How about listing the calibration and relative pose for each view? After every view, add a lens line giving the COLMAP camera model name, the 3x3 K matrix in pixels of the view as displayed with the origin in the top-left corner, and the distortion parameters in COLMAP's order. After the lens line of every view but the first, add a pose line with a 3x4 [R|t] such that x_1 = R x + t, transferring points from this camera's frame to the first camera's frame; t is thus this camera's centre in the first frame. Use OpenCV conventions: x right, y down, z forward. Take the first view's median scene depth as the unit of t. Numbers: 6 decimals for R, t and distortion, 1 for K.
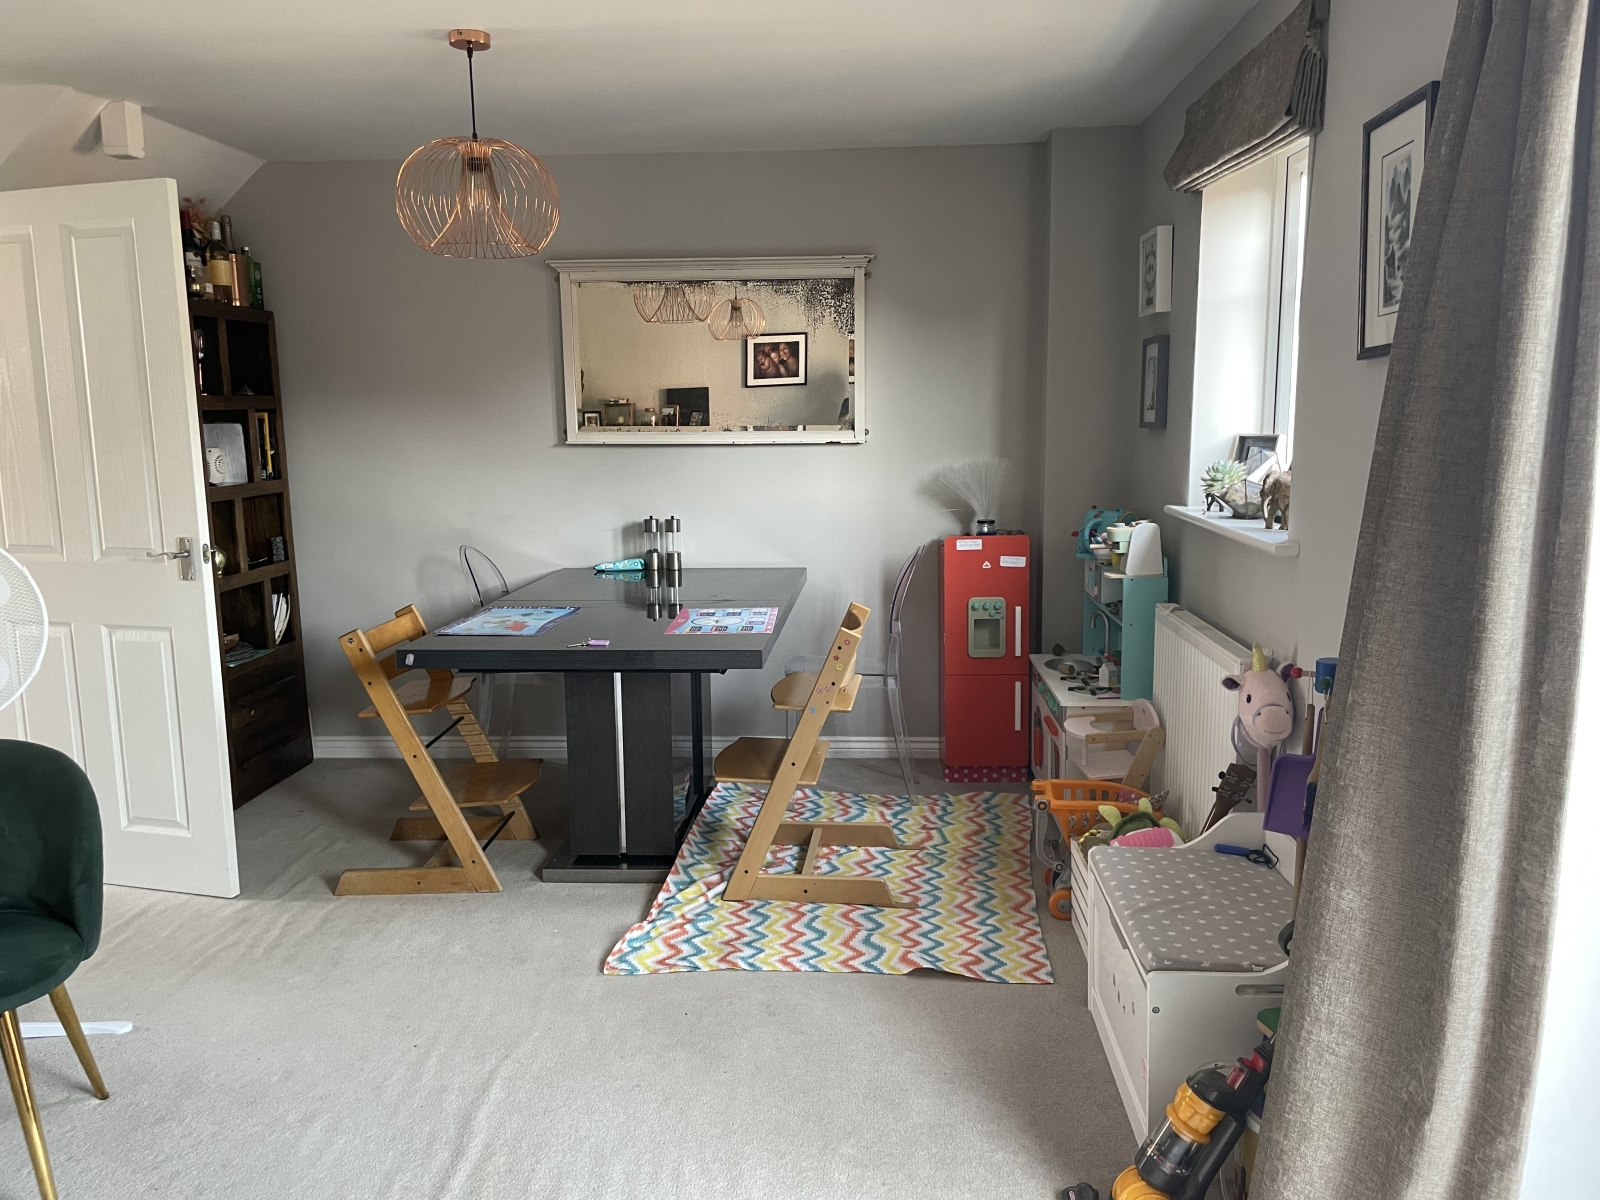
lens RADIAL K [[1211.9, 0, 825.1], [0, 1211.9, 597.4], [0, 0, 1]] dist [0.096242, -0.133978]
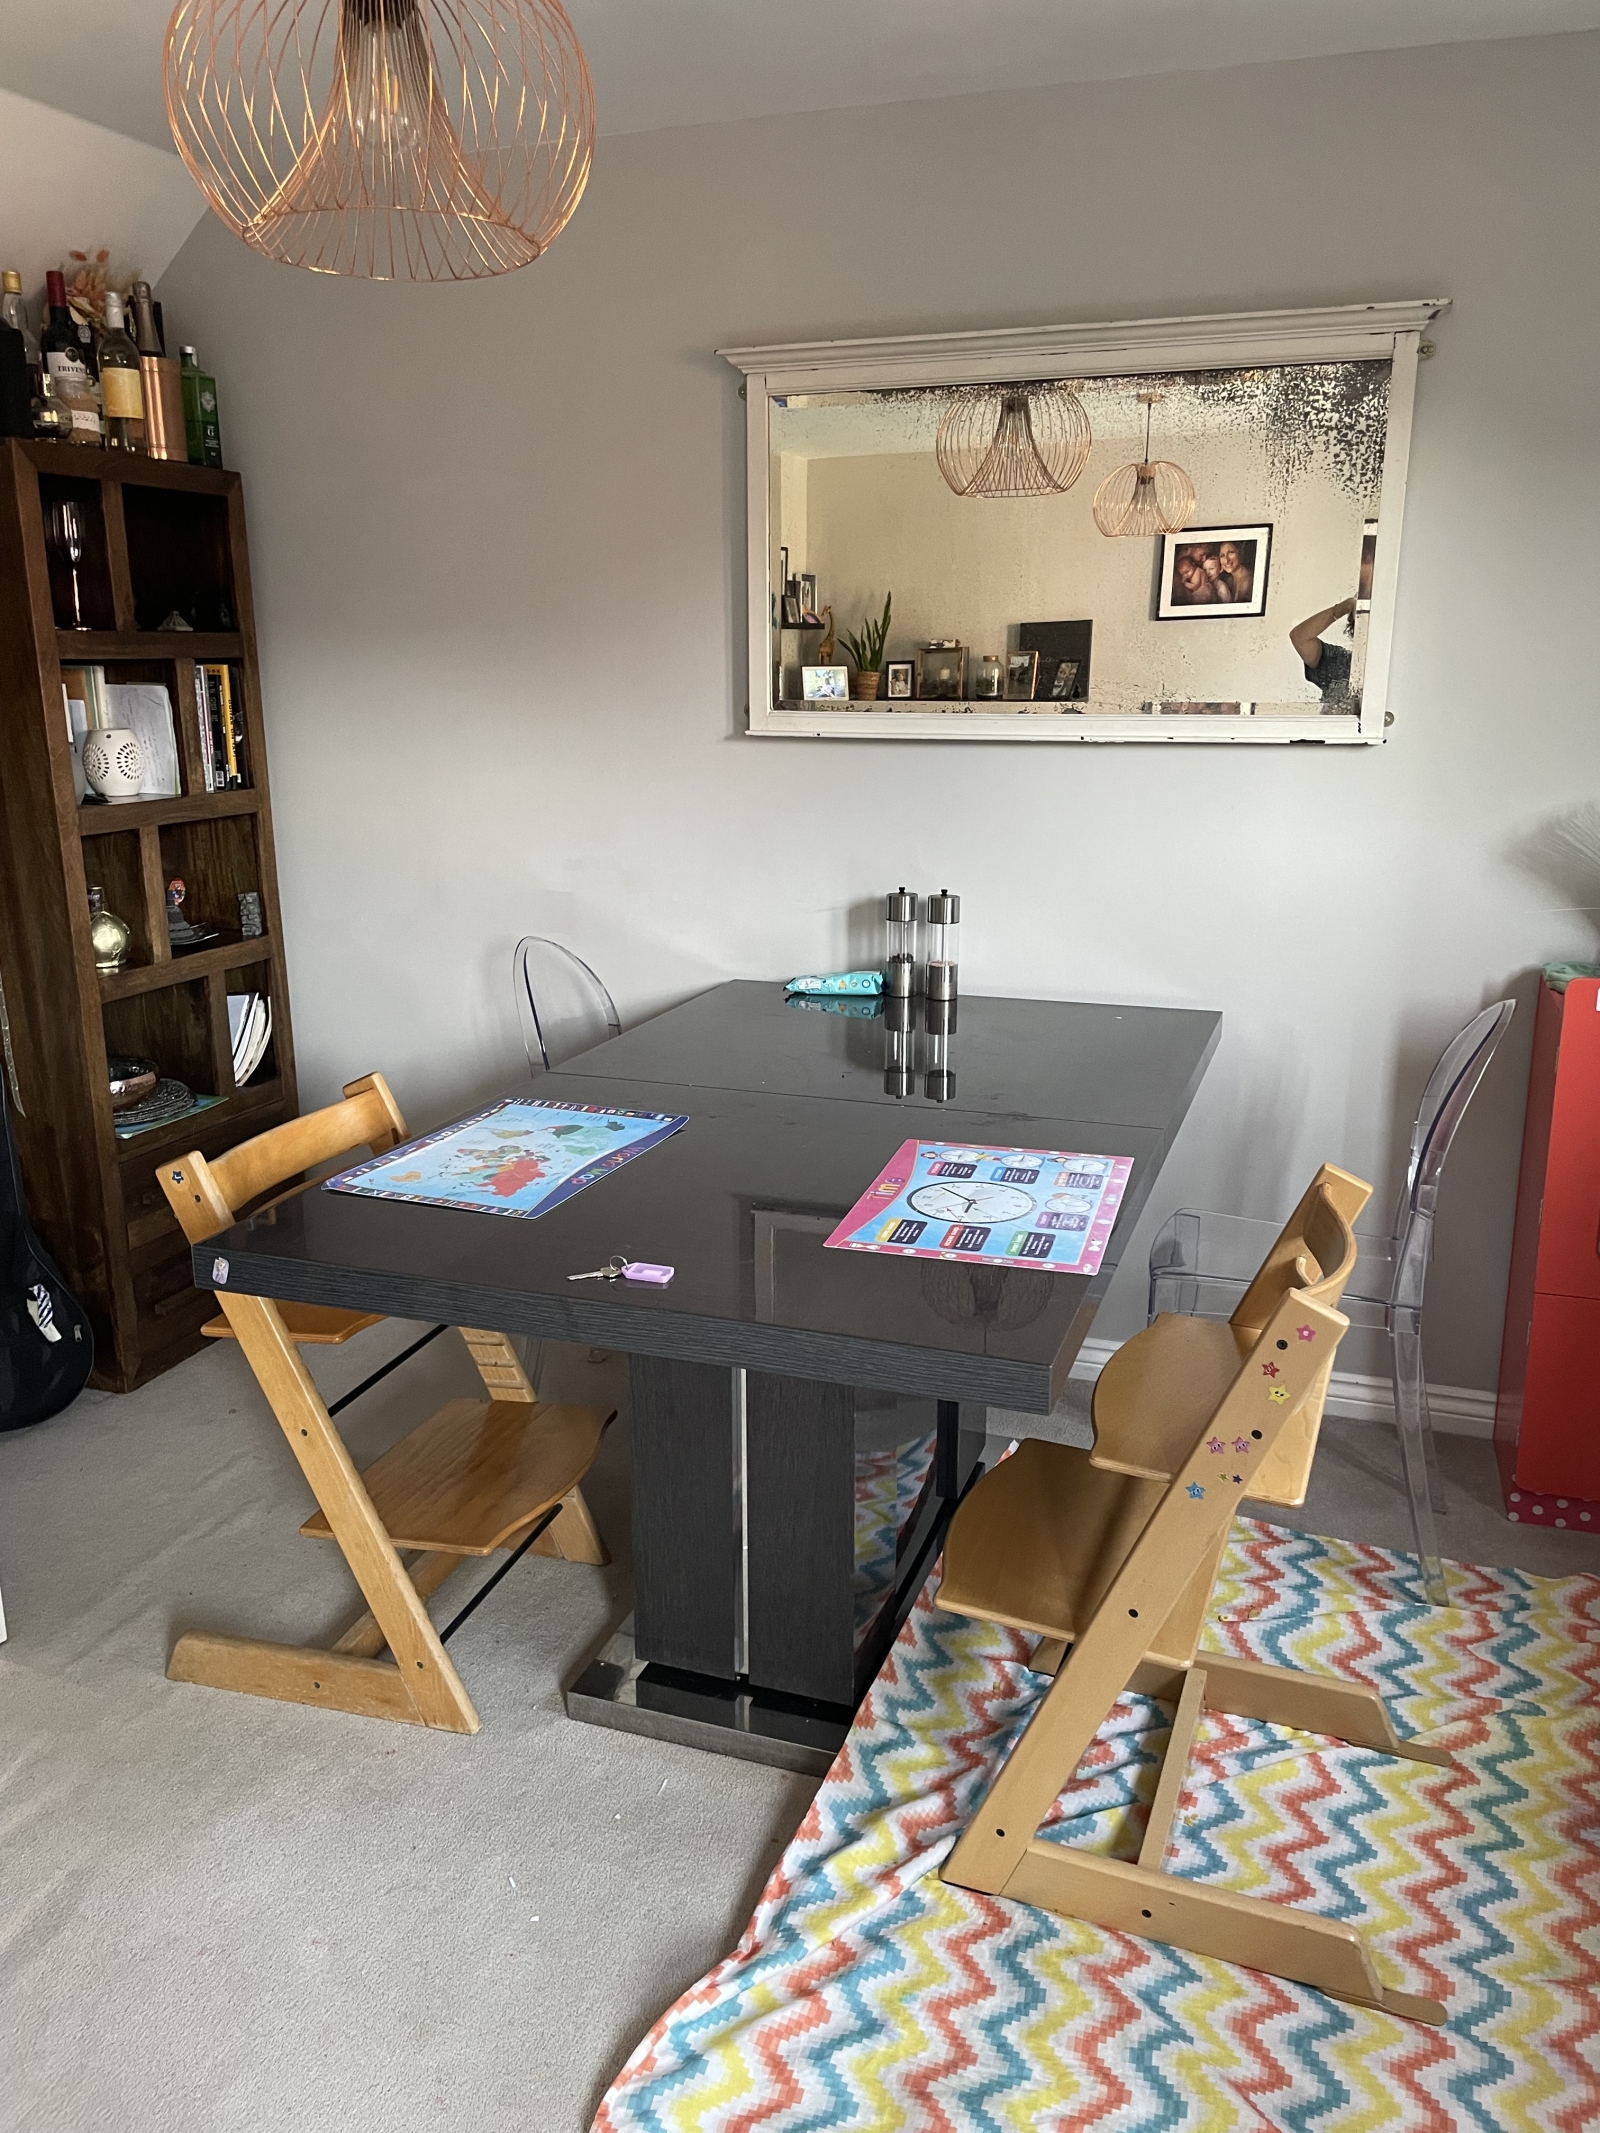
lens RADIAL K [[1615.6, 0, 794.5], [0, 1615.6, 1059.6], [0, 0, 1]] dist [0.096242, -0.133978]
pose [[0.959010, 0.077891, -0.272455, -0.001403], [-0.052722, 0.993737, 0.098521, -0.061547], [0.278423, -0.080118, 0.957111, 0.365867]]
